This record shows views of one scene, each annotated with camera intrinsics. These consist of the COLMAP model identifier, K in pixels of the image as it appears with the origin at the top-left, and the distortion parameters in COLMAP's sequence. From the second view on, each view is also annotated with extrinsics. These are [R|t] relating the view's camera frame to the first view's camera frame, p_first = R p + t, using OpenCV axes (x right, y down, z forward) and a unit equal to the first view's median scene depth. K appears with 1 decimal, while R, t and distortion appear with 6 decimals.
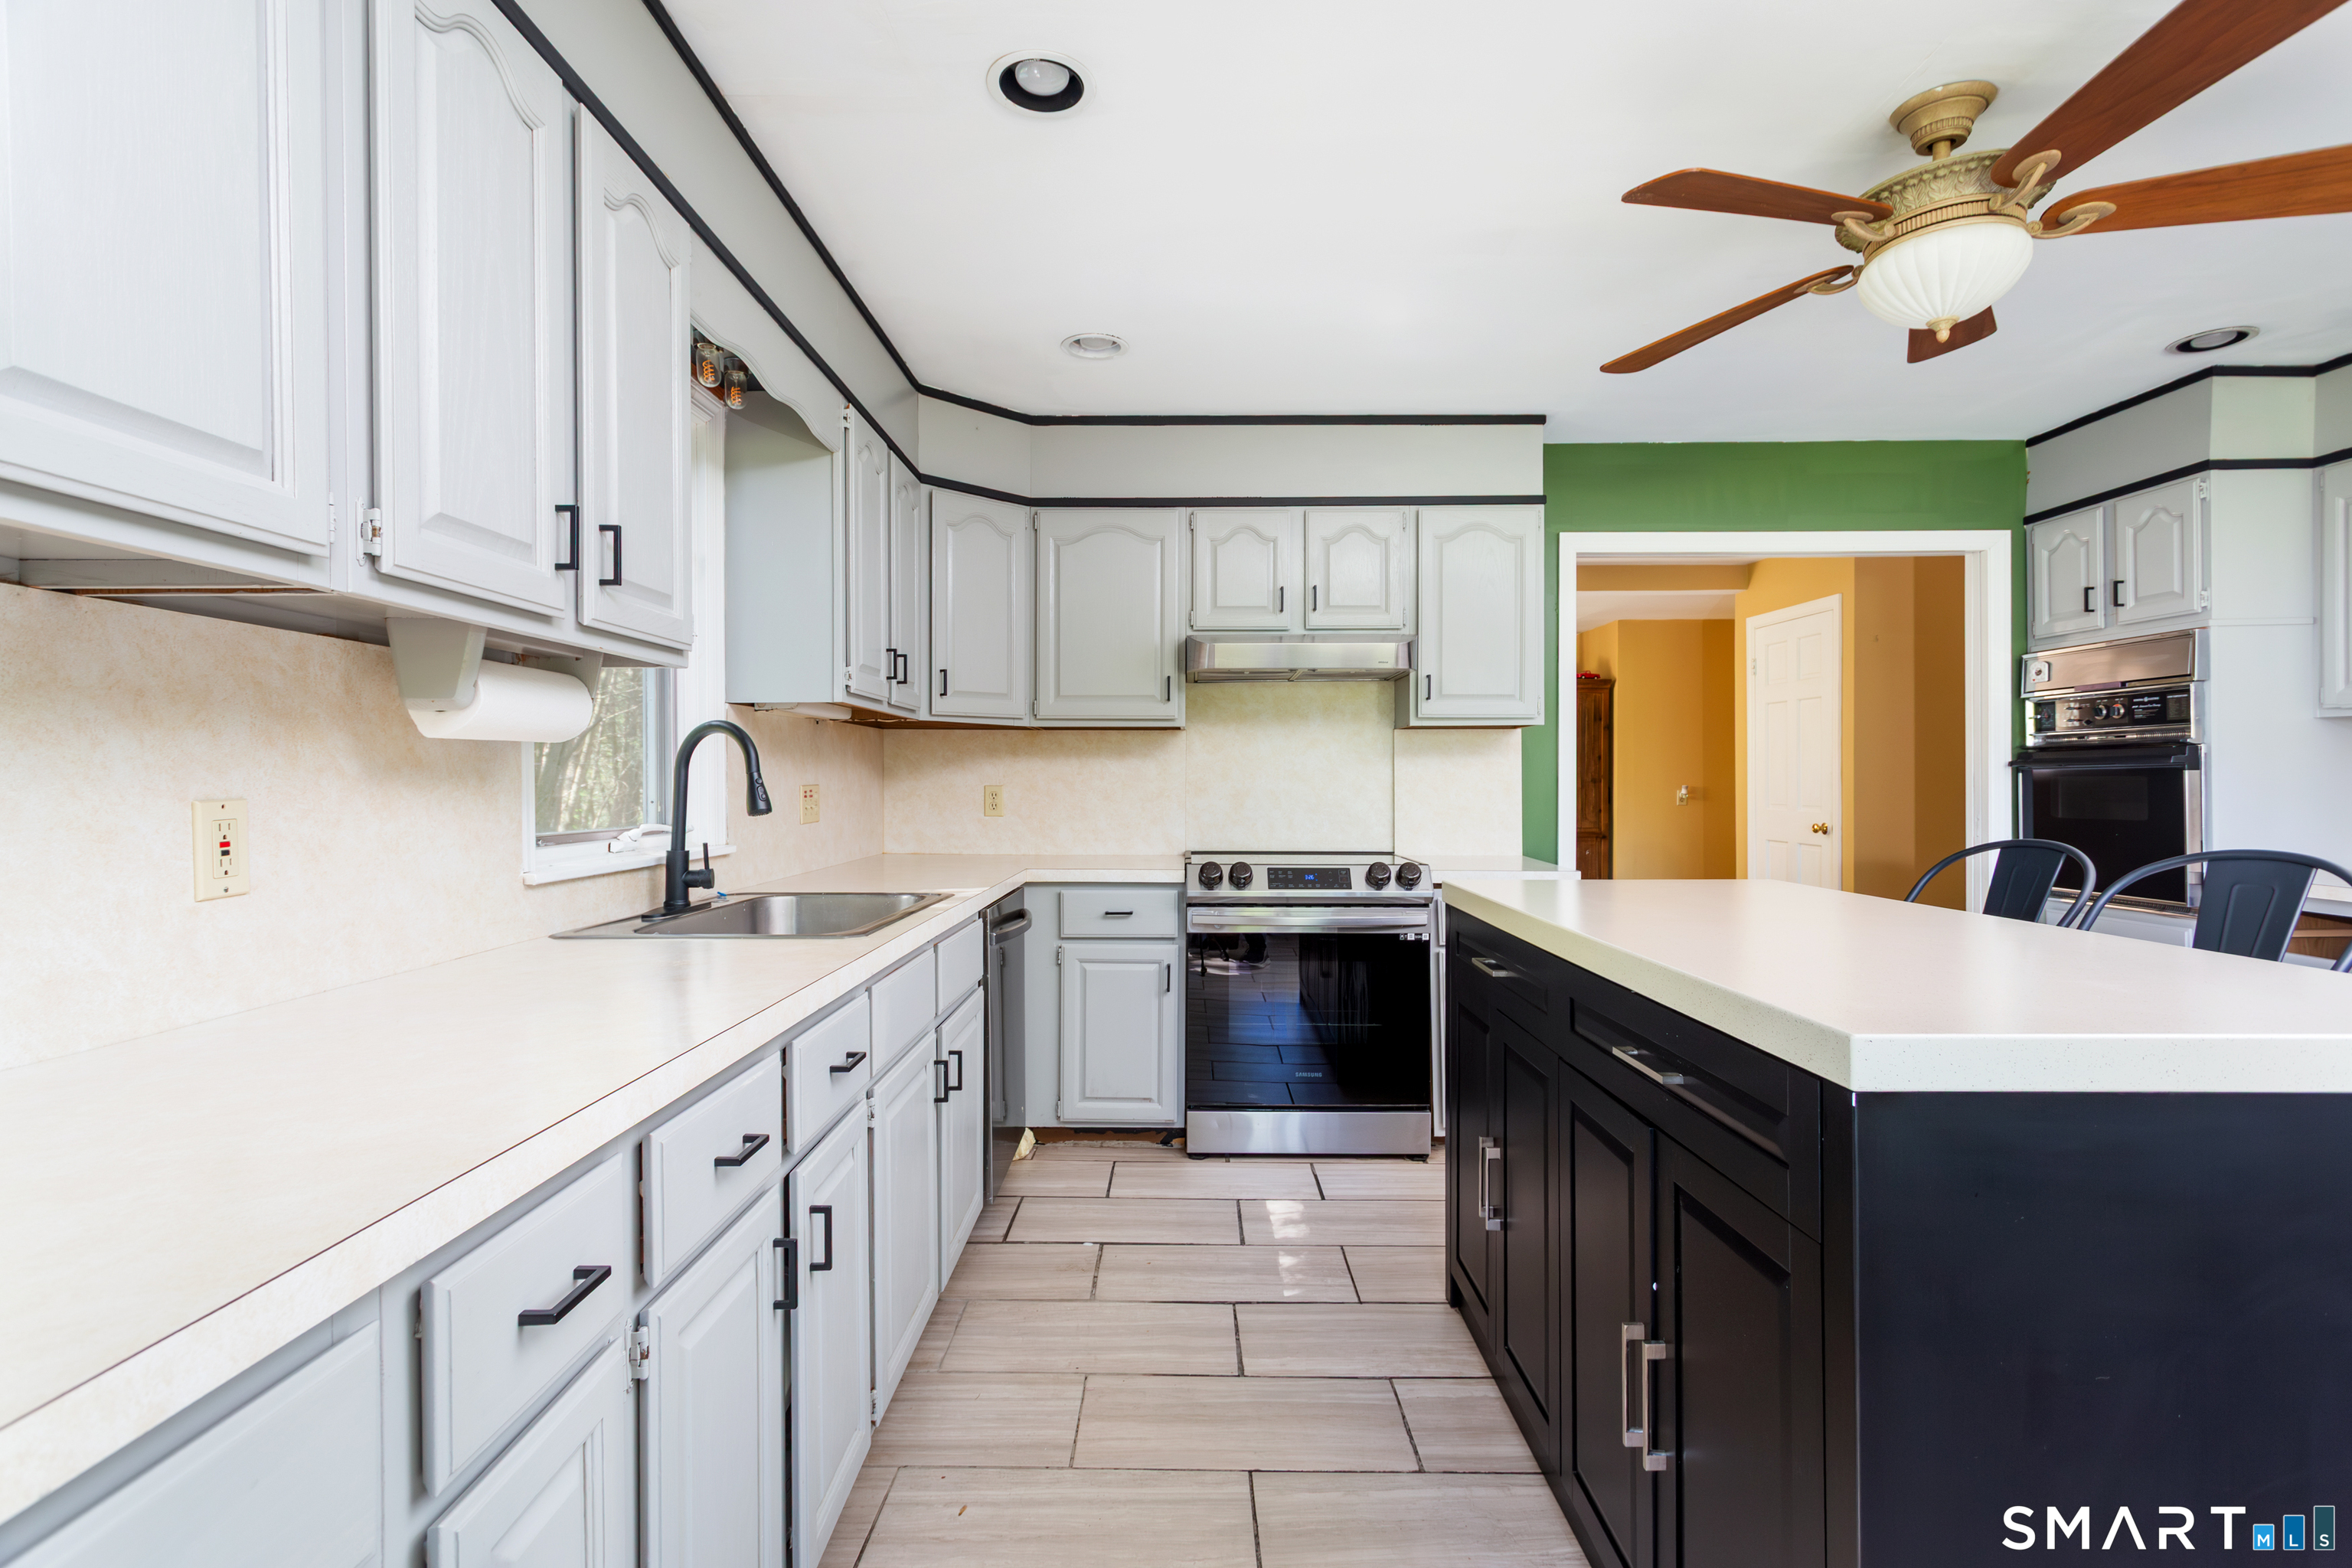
lens RADIAL K [[1105.4, 0, 1168.6], [0, 1105.4, 780.5], [0, 0, 1]] dist [-0.000976, 0.001869]
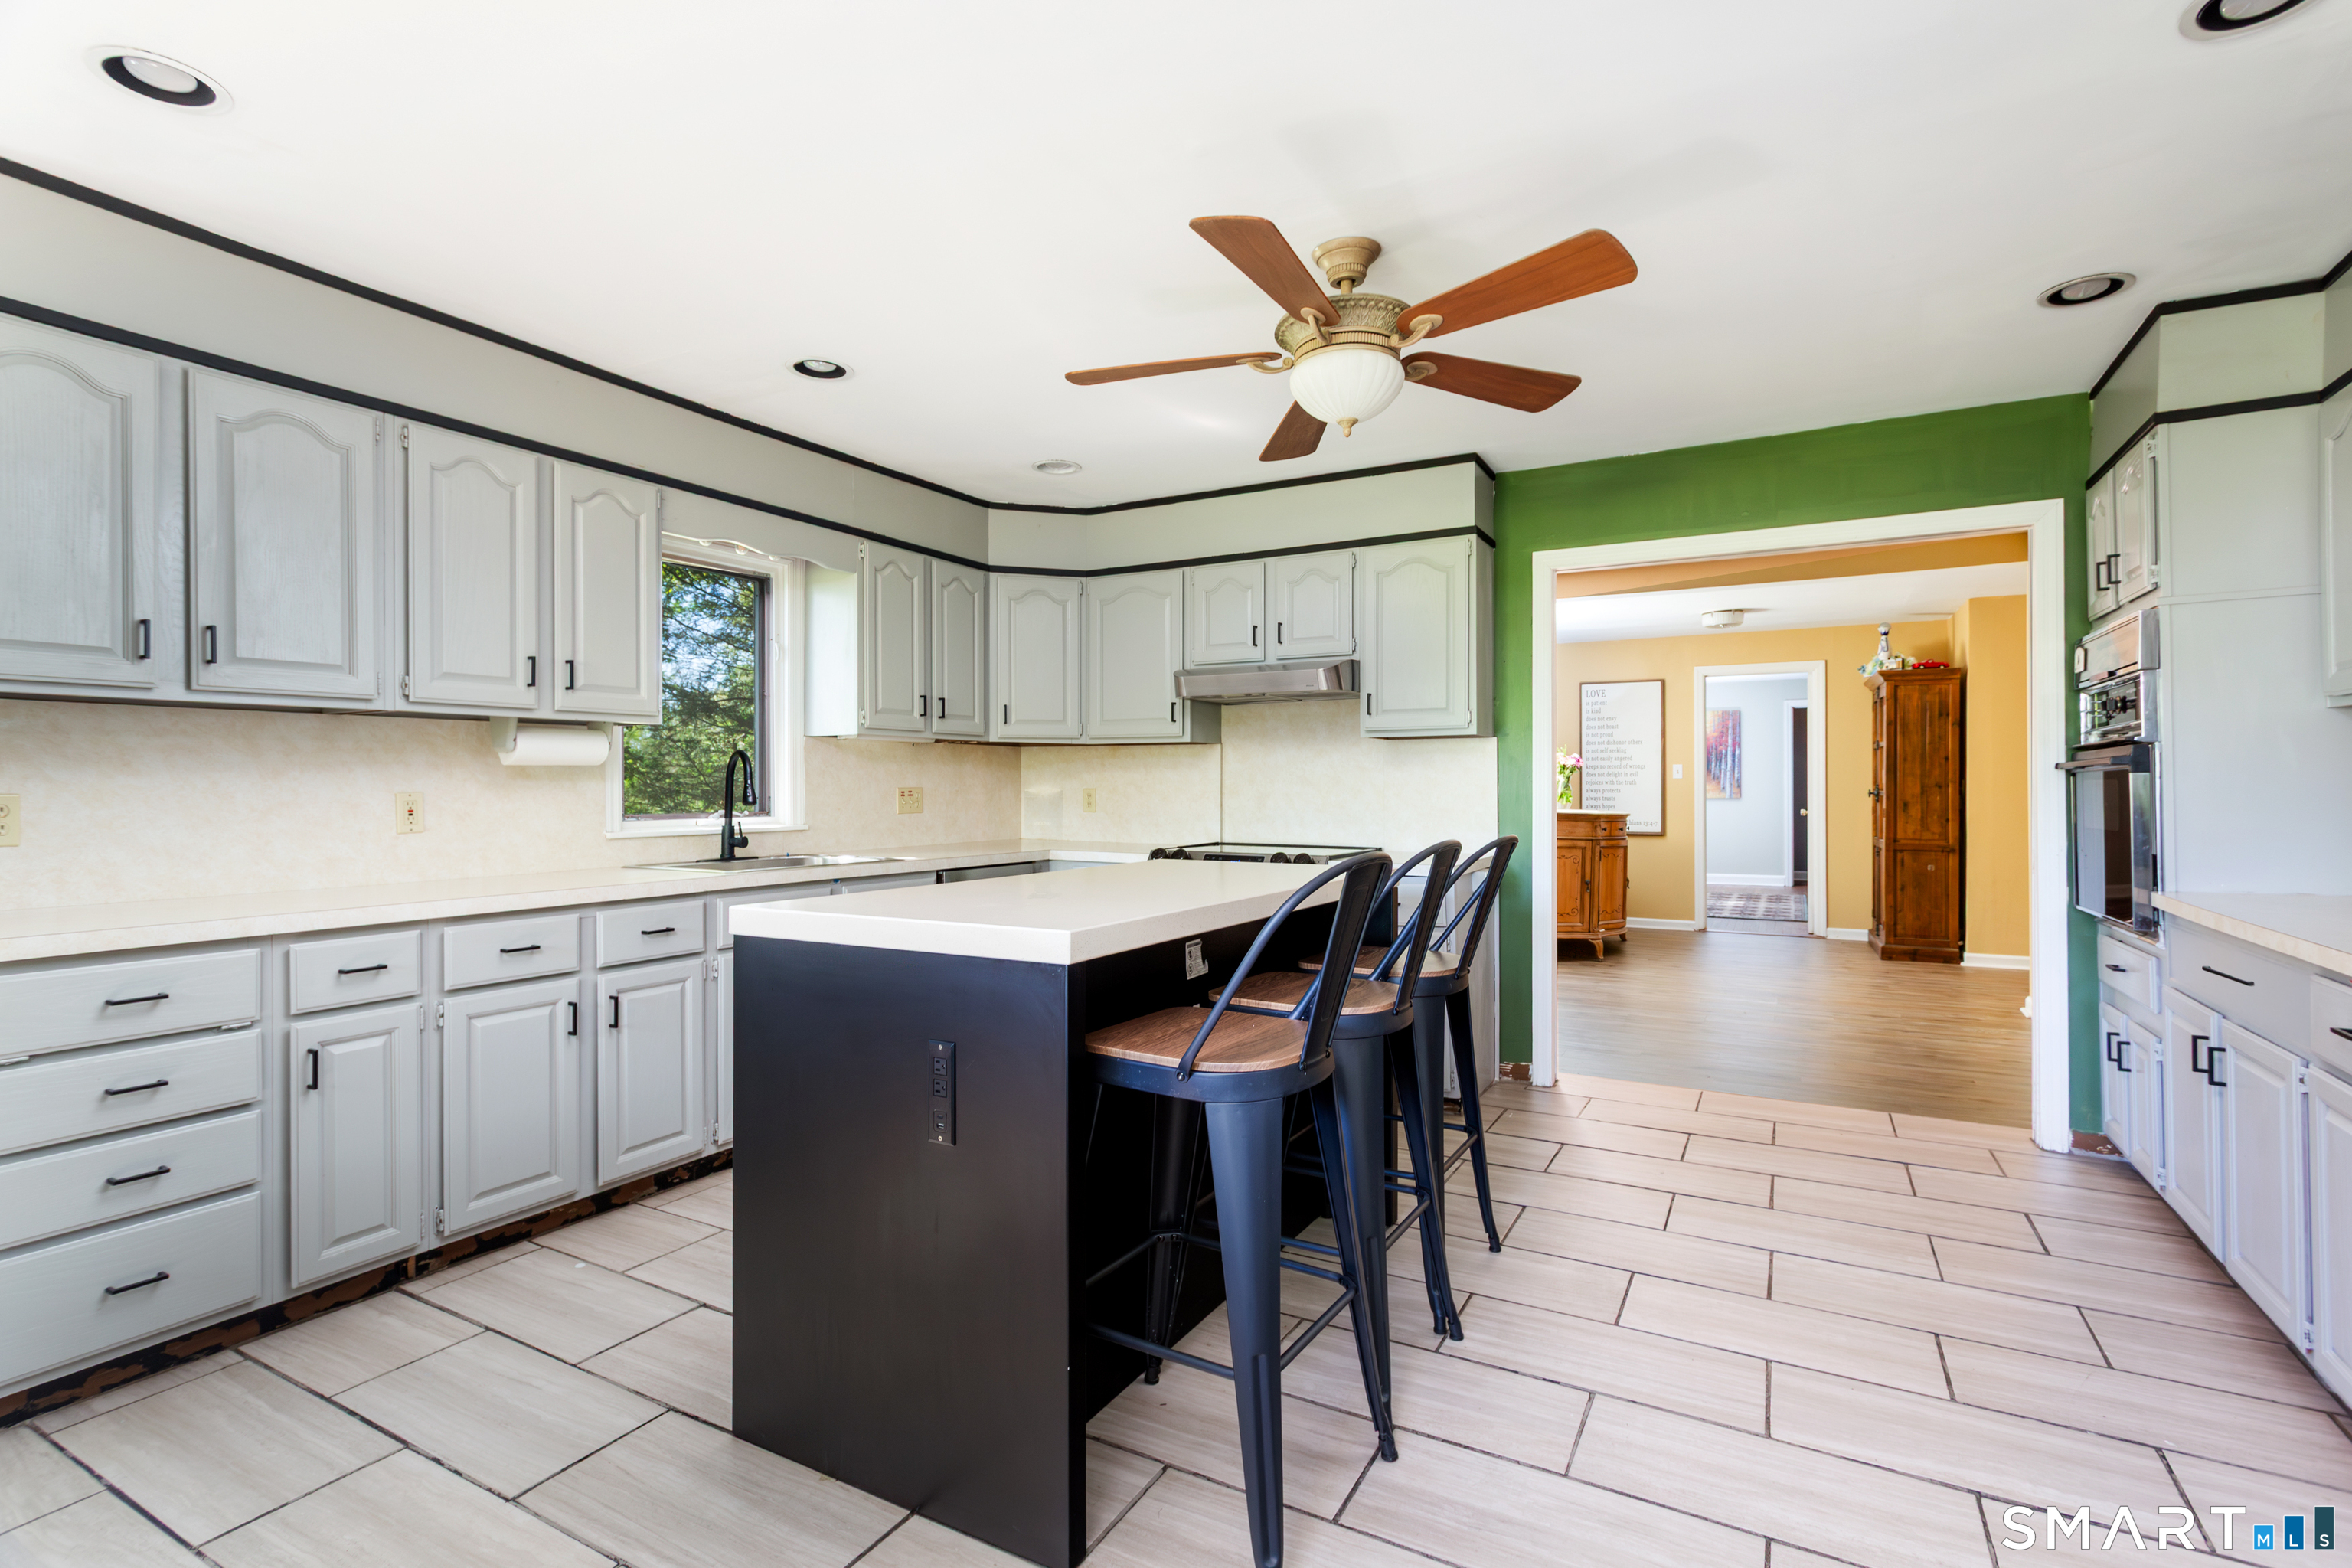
lens RADIAL K [[1105.4, 0, 1188.1], [0, 1105.4, 790.6], [0, 0, 1]] dist [-0.000976, 0.001869]
pose [[0.881633, 0.002201, -0.471931, 0.677256], [0.000225, 0.999987, 0.005085, 0.000630], [0.471936, -0.004590, 0.881621, -0.123020]]
